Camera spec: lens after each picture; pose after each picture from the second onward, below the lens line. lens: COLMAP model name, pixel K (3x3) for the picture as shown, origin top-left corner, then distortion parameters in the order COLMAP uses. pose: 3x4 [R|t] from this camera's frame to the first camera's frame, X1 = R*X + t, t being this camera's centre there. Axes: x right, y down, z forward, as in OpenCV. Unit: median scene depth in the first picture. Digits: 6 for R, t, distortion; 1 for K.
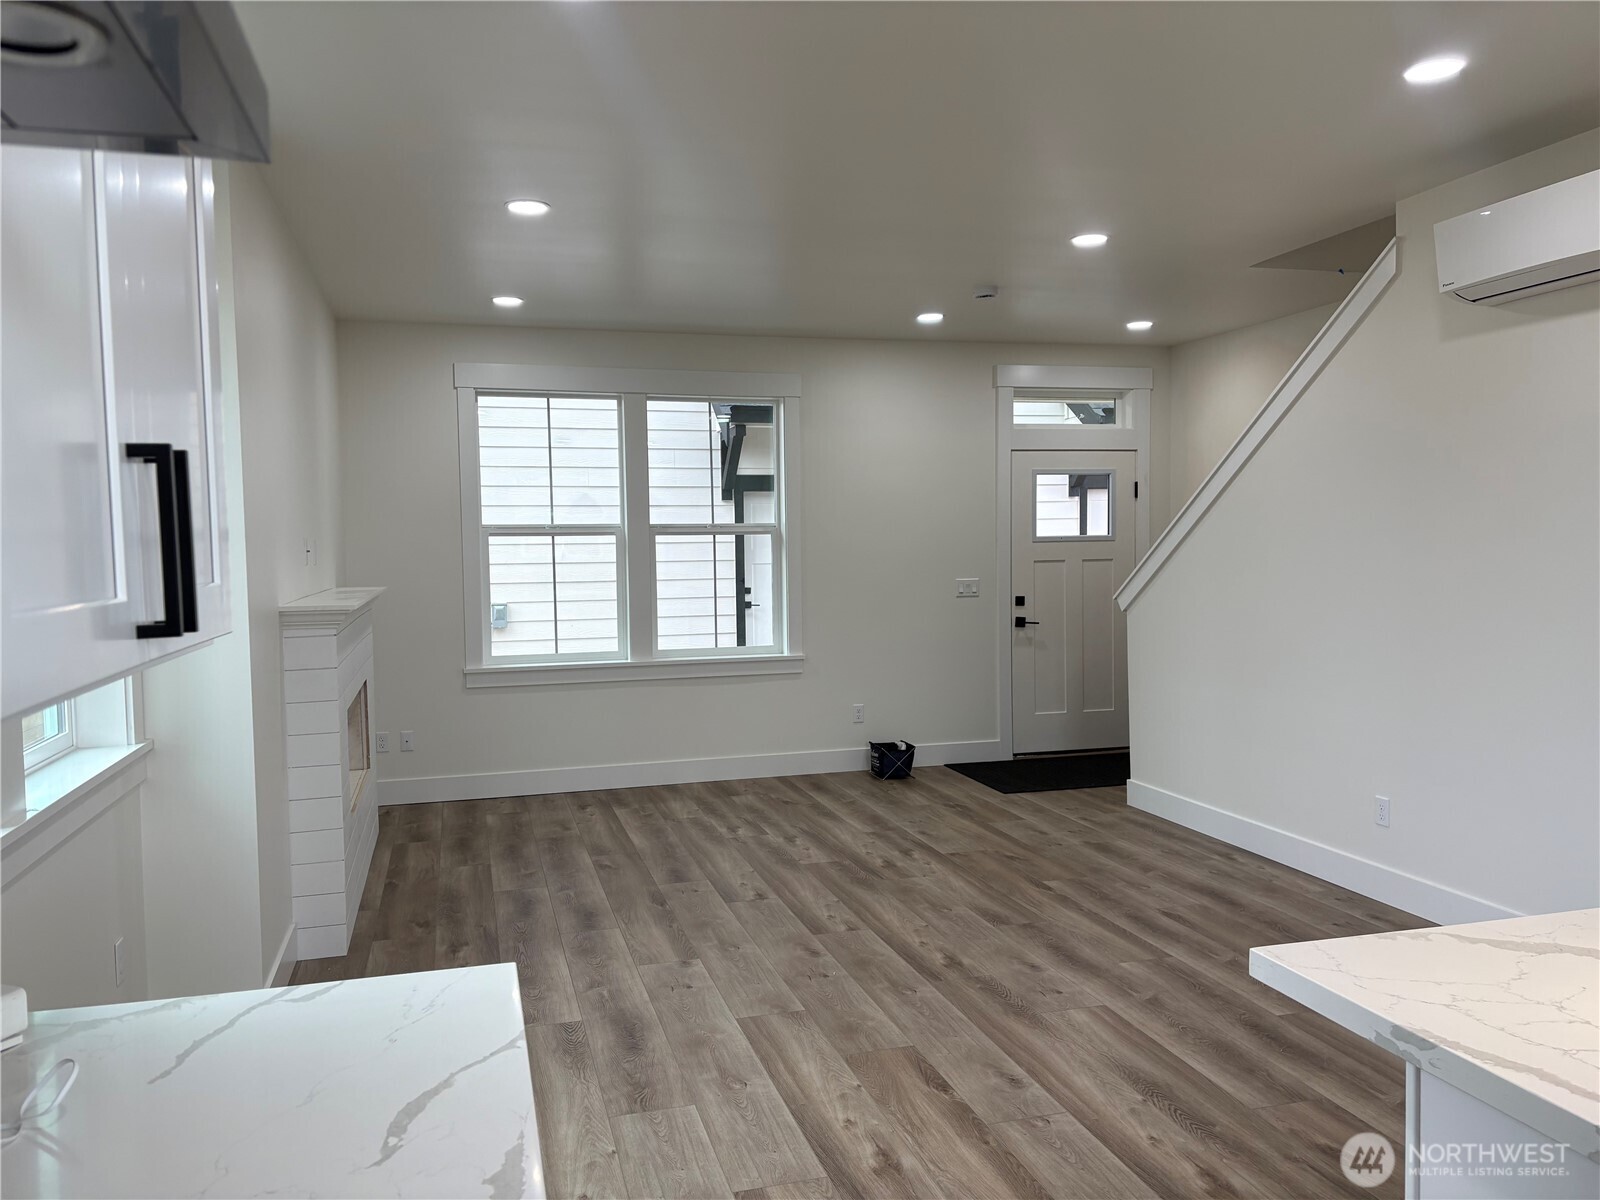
lens RADIAL K [[1205.0, 0, 789.8], [0, 1205.0, 603.9], [0, 0, 1]] dist [0.056918, -0.052105]
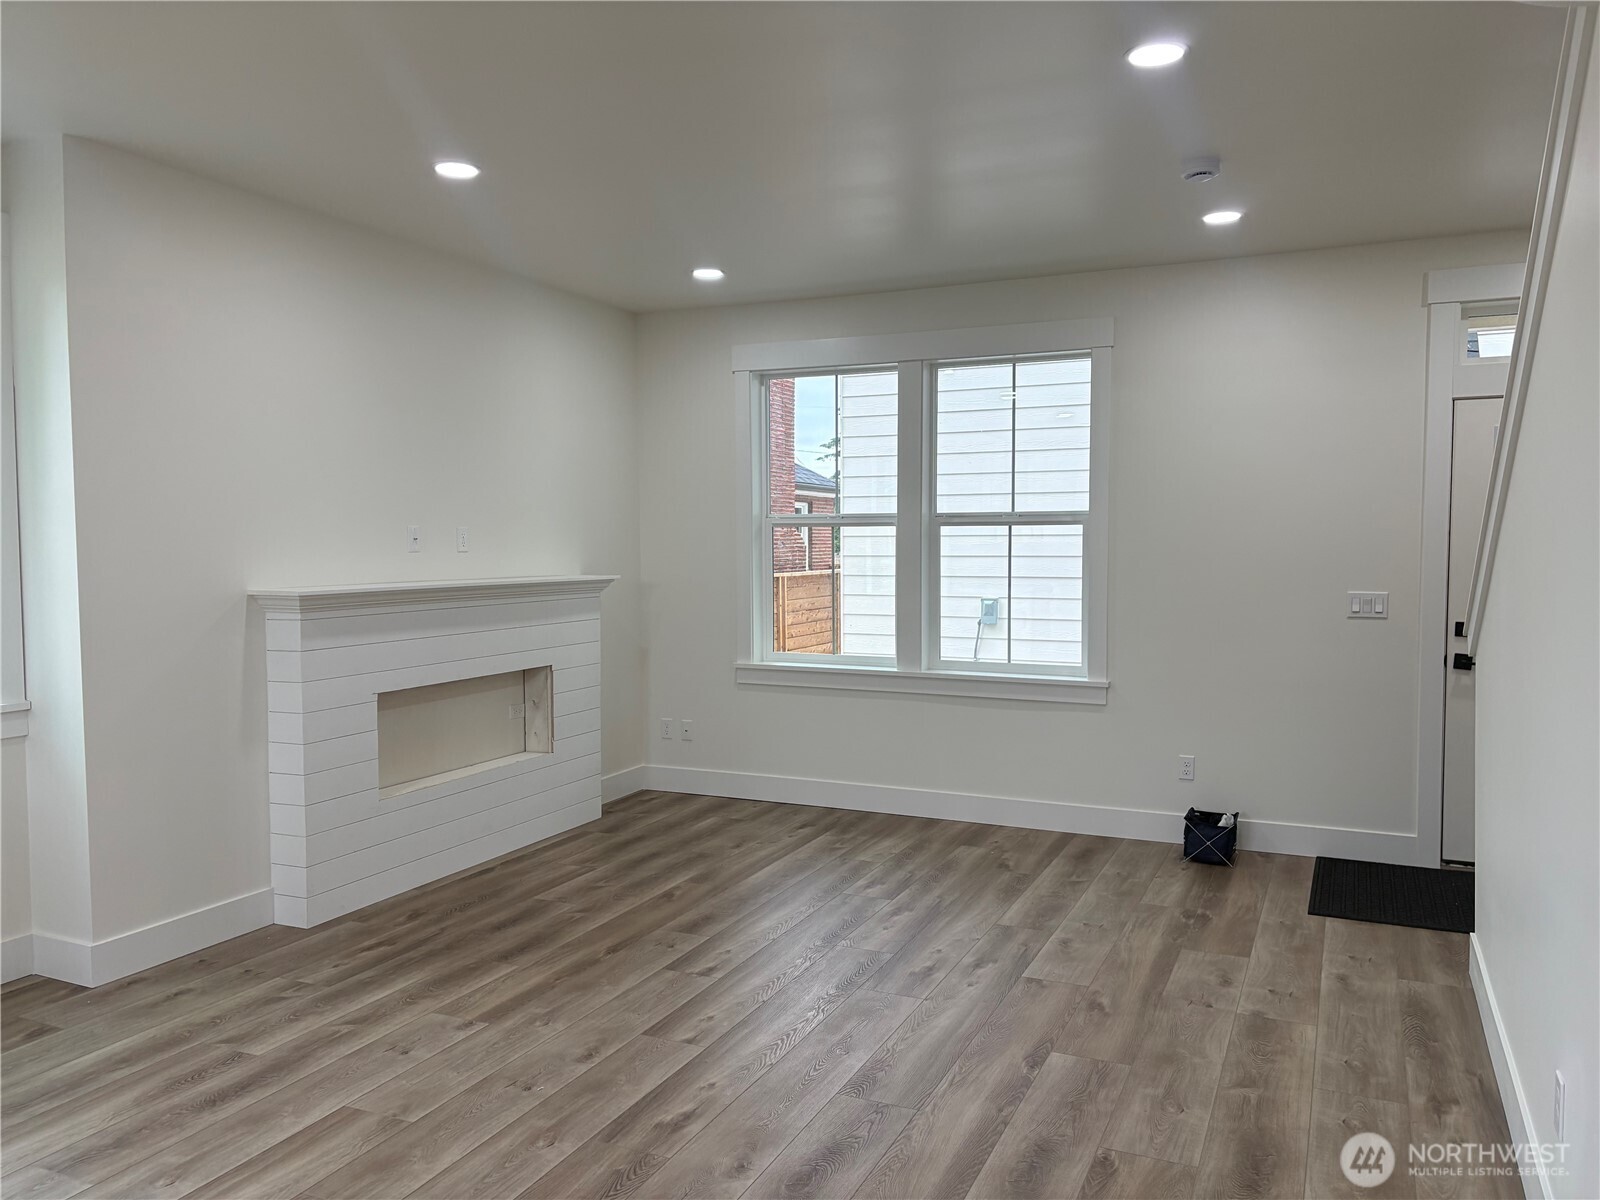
lens RADIAL K [[1205.0, 0, 800.7], [0, 1205.0, 601.5], [0, 0, 1]] dist [0.056918, -0.052105]
pose [[0.766125, 0.047422, -0.640940, 0.564520], [-0.042397, 0.998831, 0.023224, -0.029624], [0.641292, 0.009382, 0.767240, 0.434267]]
